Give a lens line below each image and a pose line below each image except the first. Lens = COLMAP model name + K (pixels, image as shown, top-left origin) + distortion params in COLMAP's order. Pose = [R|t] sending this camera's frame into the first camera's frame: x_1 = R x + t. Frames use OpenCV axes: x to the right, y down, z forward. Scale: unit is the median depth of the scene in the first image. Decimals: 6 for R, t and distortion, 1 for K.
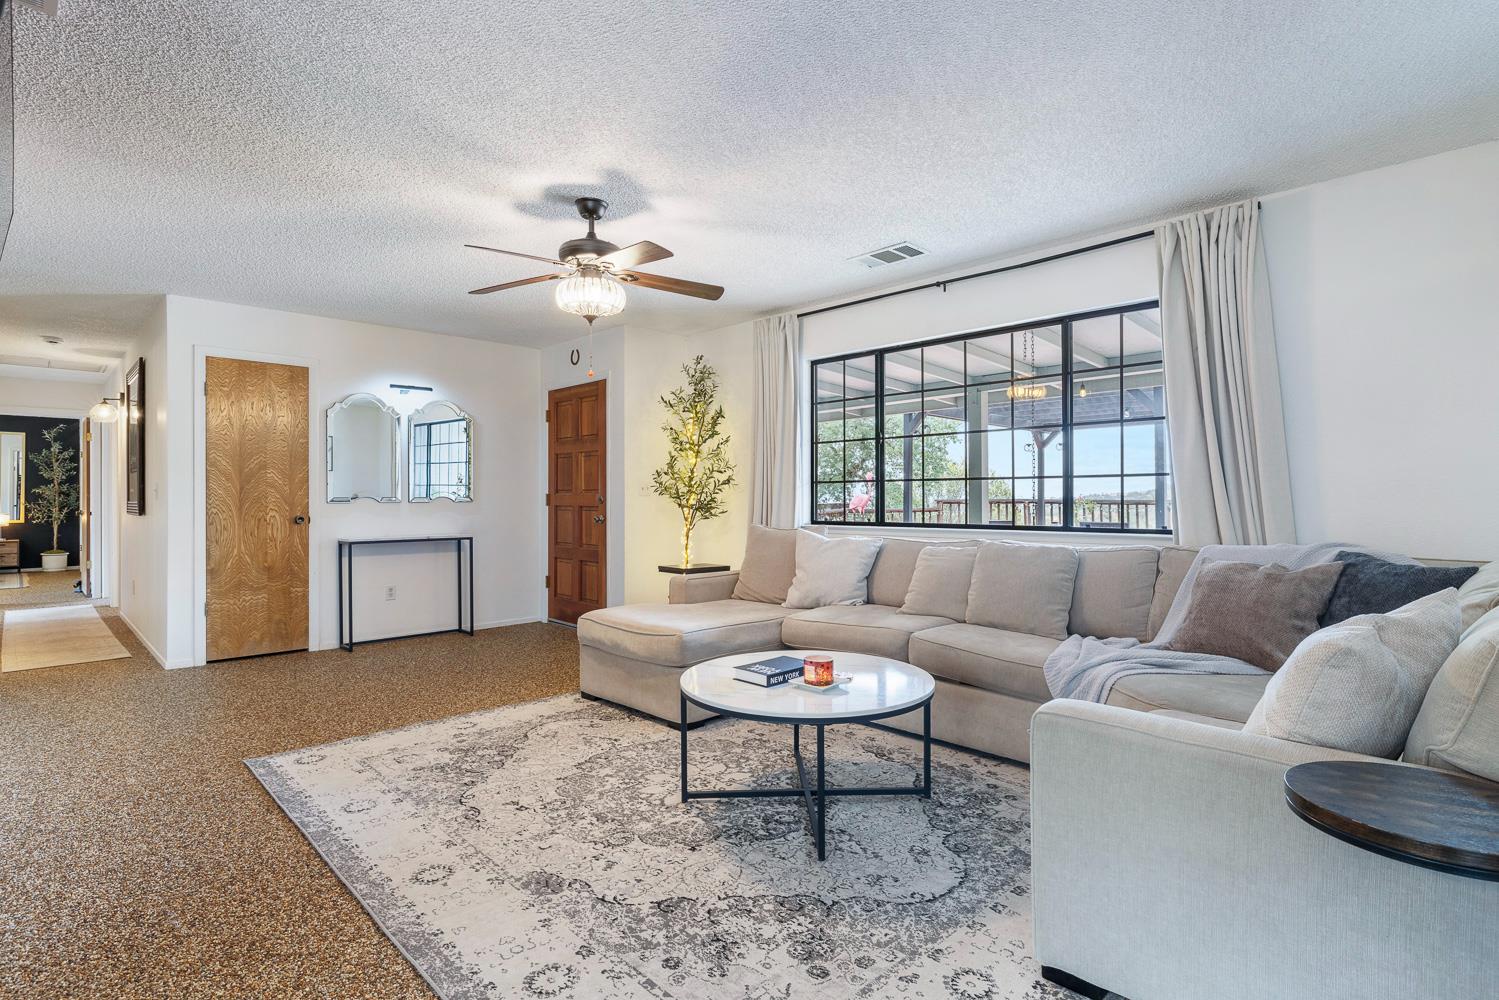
lens RADIAL K [[762.0, 0, 748.4], [0, 762.0, 494.4], [0, 0, 1]] dist [-0.001181, 0.000039]
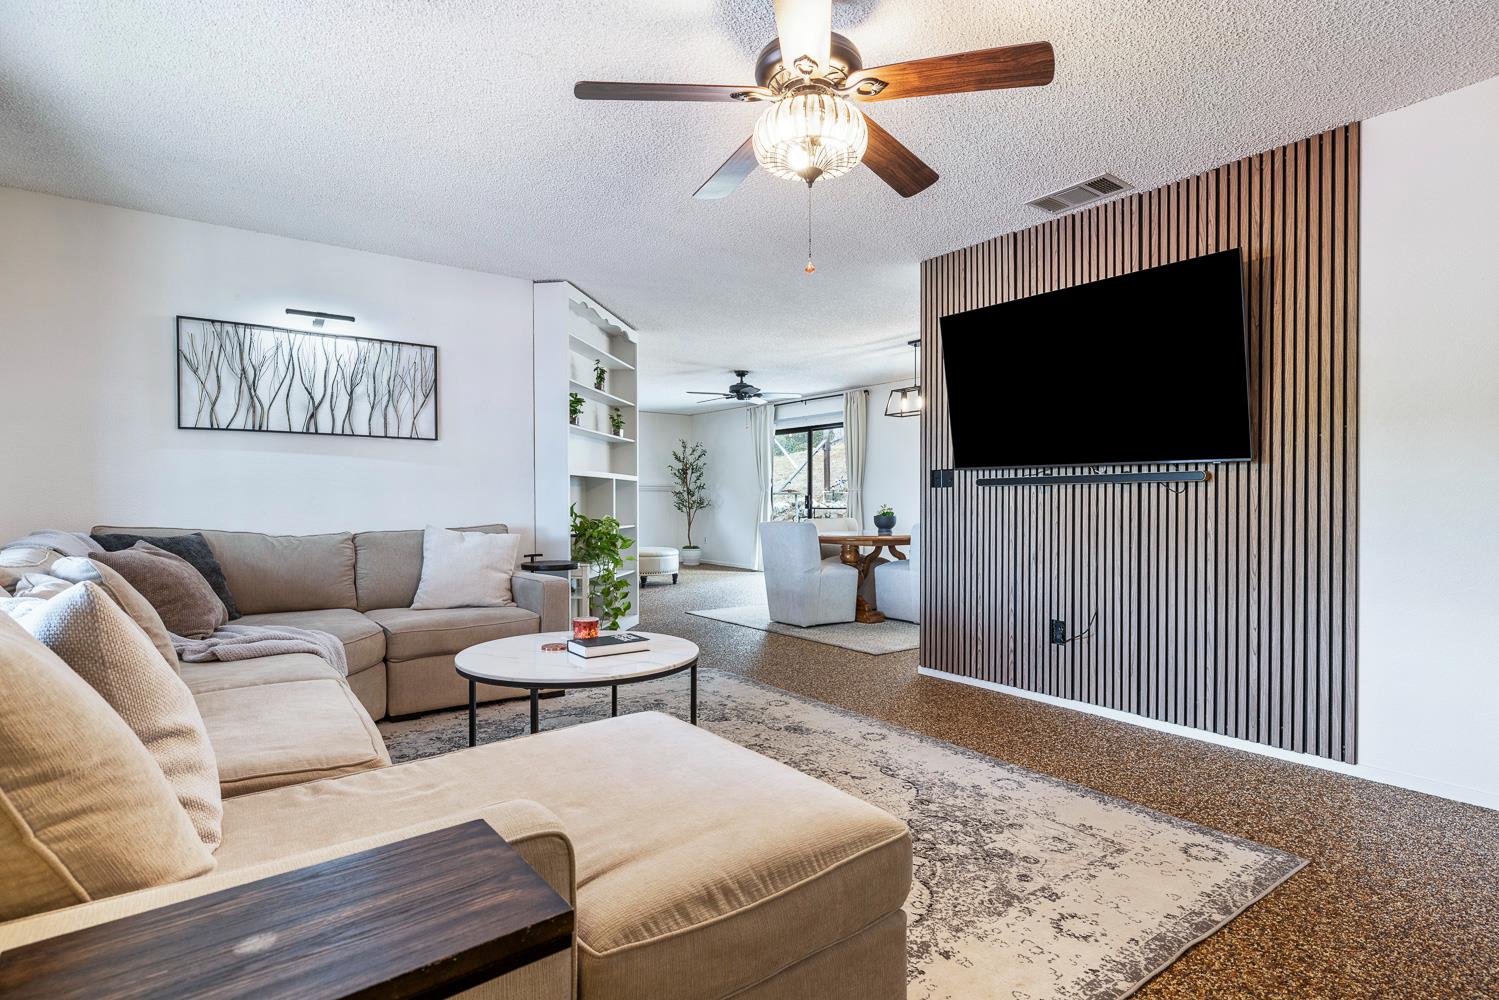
lens RADIAL K [[740.6, 0, 749.5], [0, 740.6, 500.0], [0, 0, 1]] dist [-0.000793, 0.000461]
pose [[-0.991008, 0.003107, 0.133765, -0.254495], [0.002837, 0.999994, -0.002208, 0.026227], [-0.133771, -0.001809, -0.991011, 1.709225]]
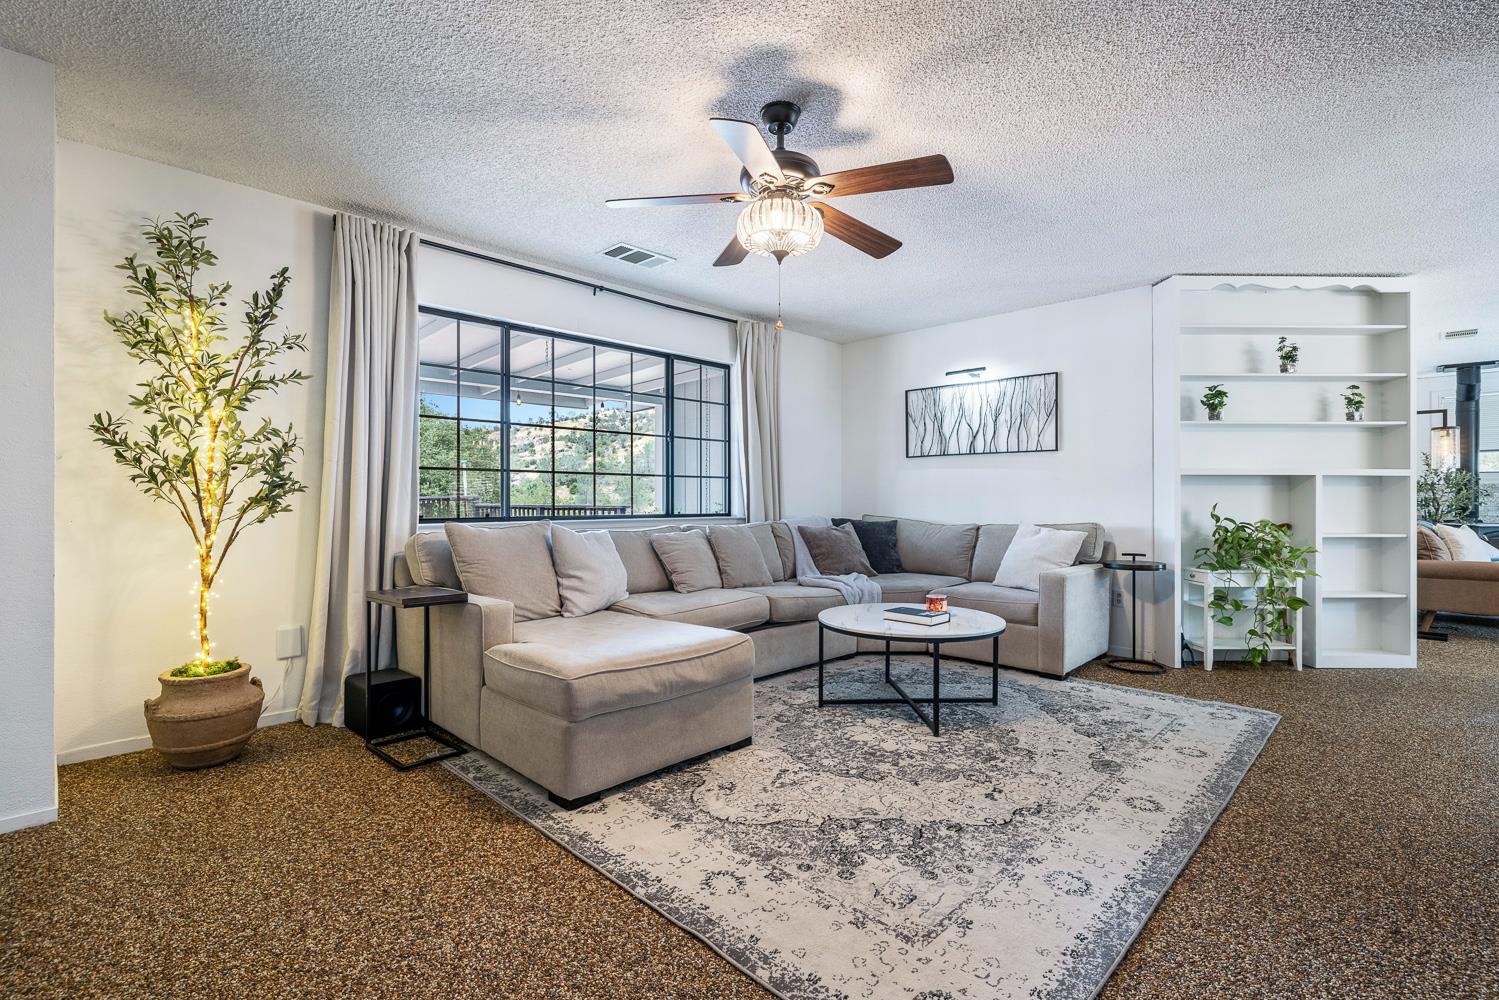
lens RADIAL K [[688.8, 0, 773.8], [0, 688.8, 498.9], [0, 0, 1]] dist [-0.006749, 0.000208]
pose [[-0.048307, 0.005847, 0.998815, -0.992601], [-0.004262, 0.999973, -0.006060, 0.029224], [-0.998823, -0.004549, -0.048281, 1.117737]]
